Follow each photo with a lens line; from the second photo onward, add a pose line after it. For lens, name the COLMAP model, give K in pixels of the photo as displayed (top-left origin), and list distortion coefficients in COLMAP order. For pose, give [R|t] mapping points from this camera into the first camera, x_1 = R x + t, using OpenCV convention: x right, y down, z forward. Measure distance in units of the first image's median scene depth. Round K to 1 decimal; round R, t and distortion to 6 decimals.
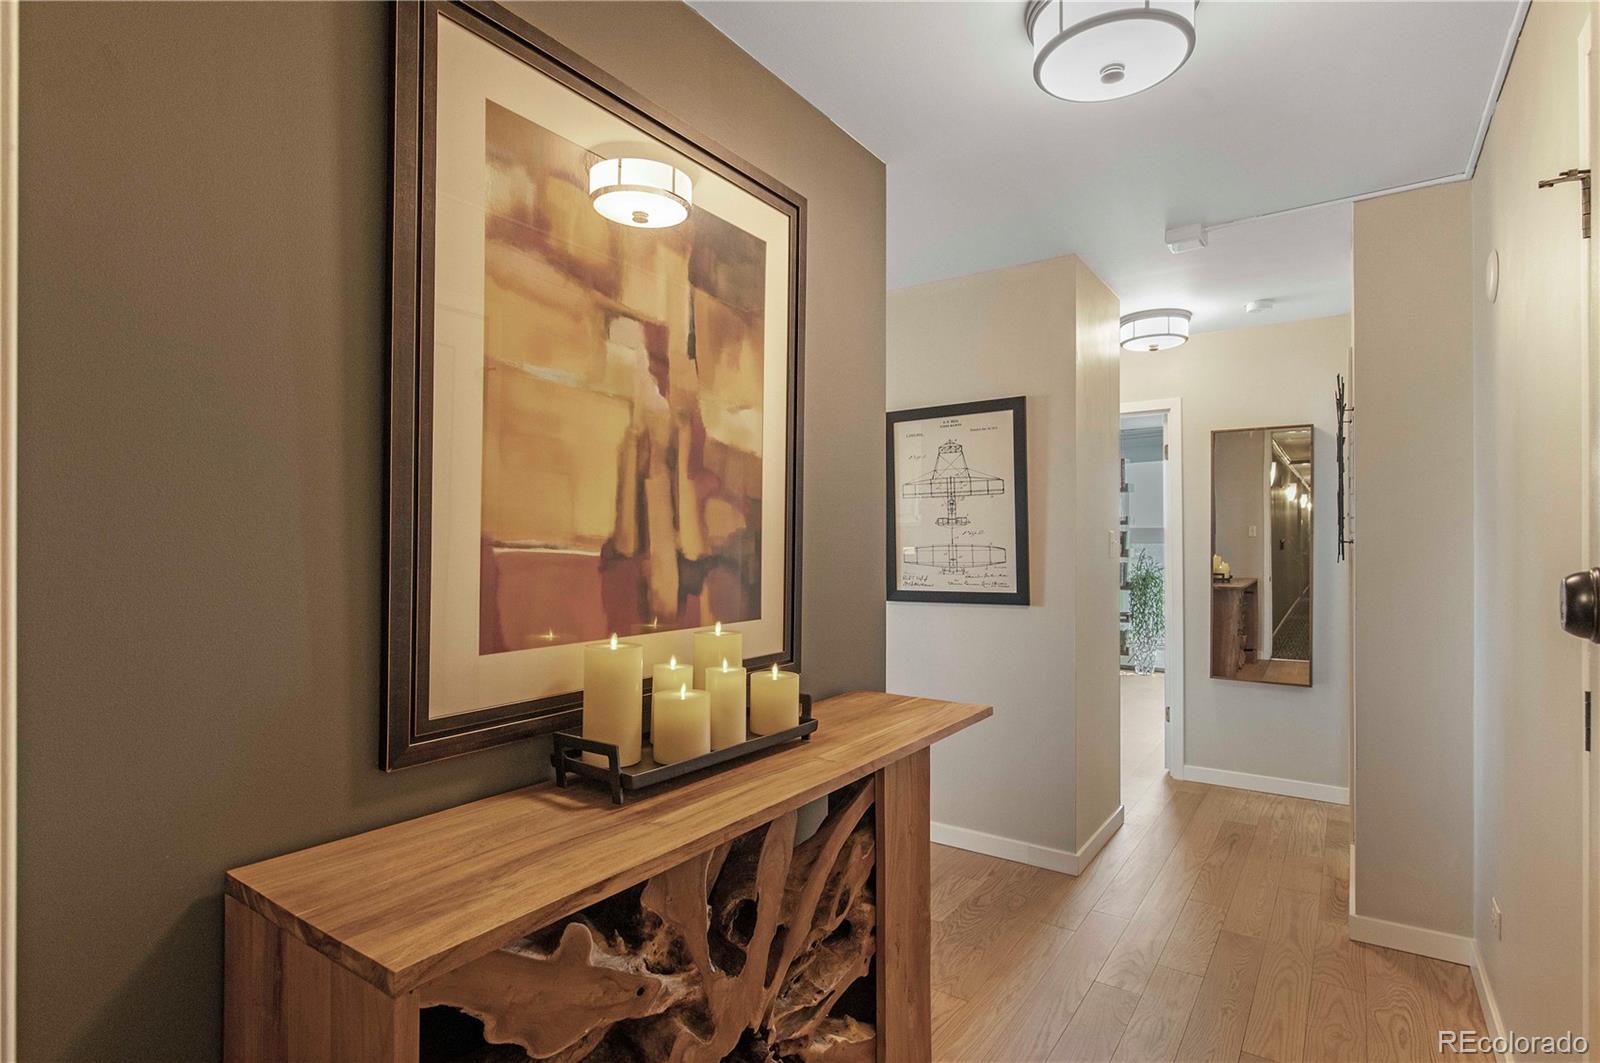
lens RADIAL K [[799.6, 0, 802.3], [0, 799.6, 542.4], [0, 0, 1]] dist [-0.016668, -0.000611]
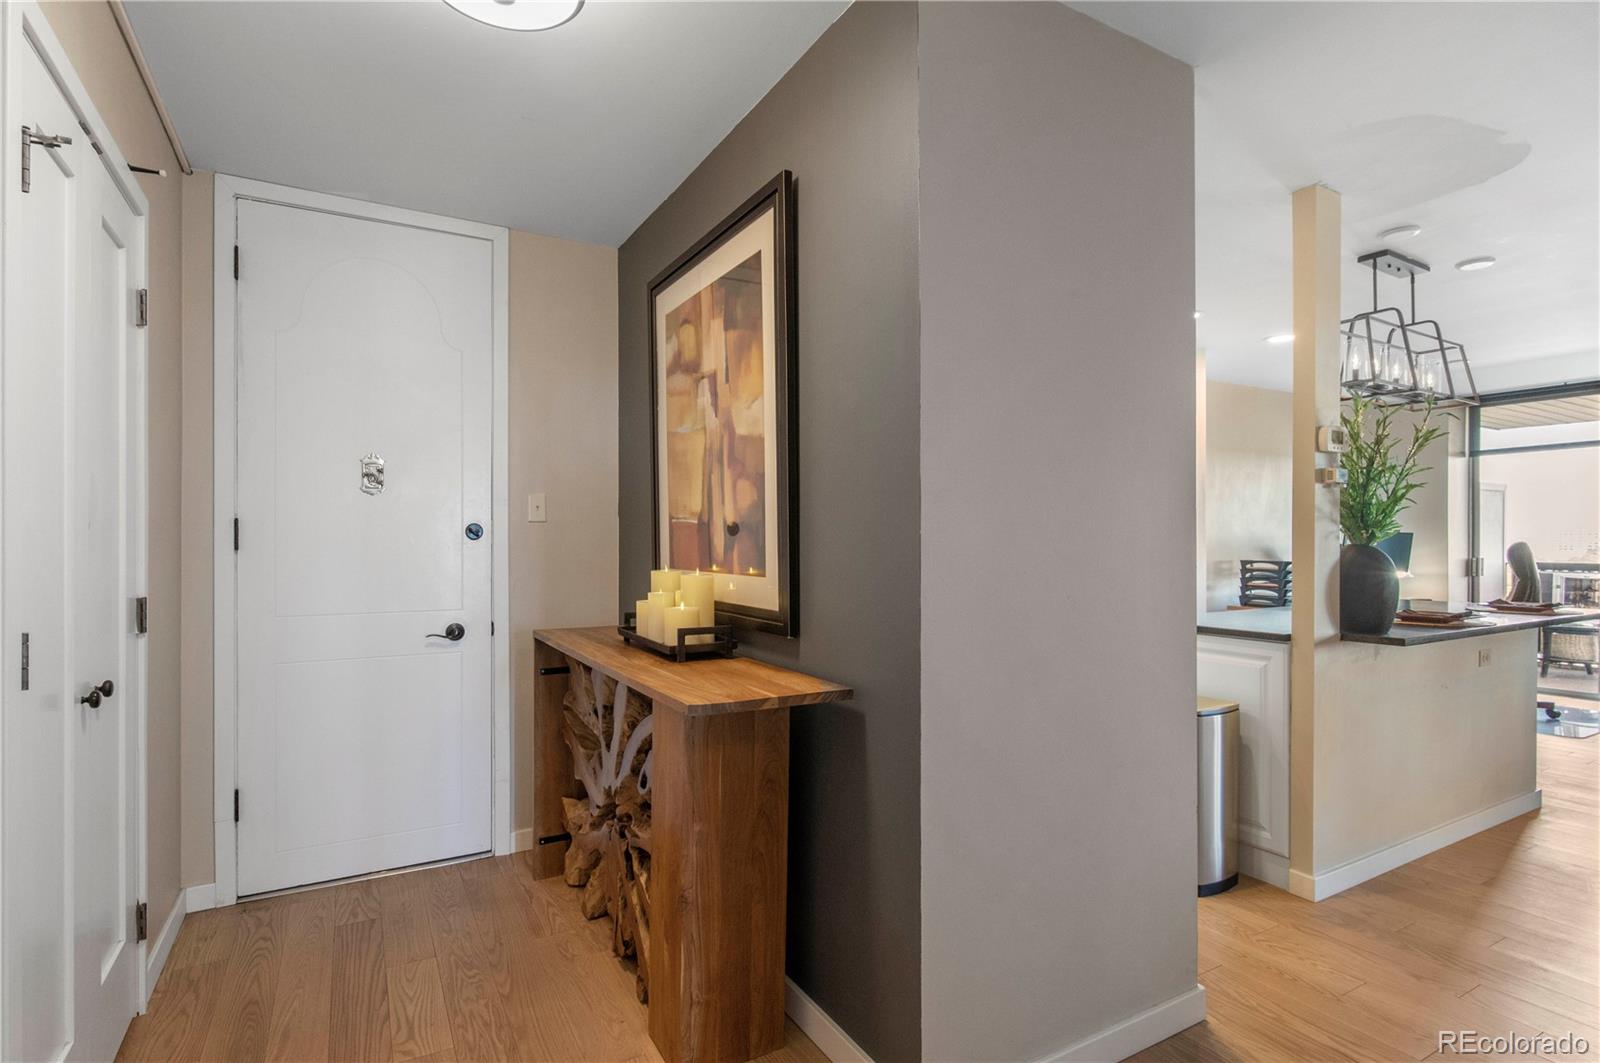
lens RADIAL K [[799.6, 0, 802.7], [0, 799.6, 530.1], [0, 0, 1]] dist [-0.016668, -0.000611]
pose [[-0.437187, -0.004011, -0.899362, 1.080182], [0.008958, 0.999921, -0.008814, 0.043818], [0.899326, -0.011910, -0.437116, 1.742644]]
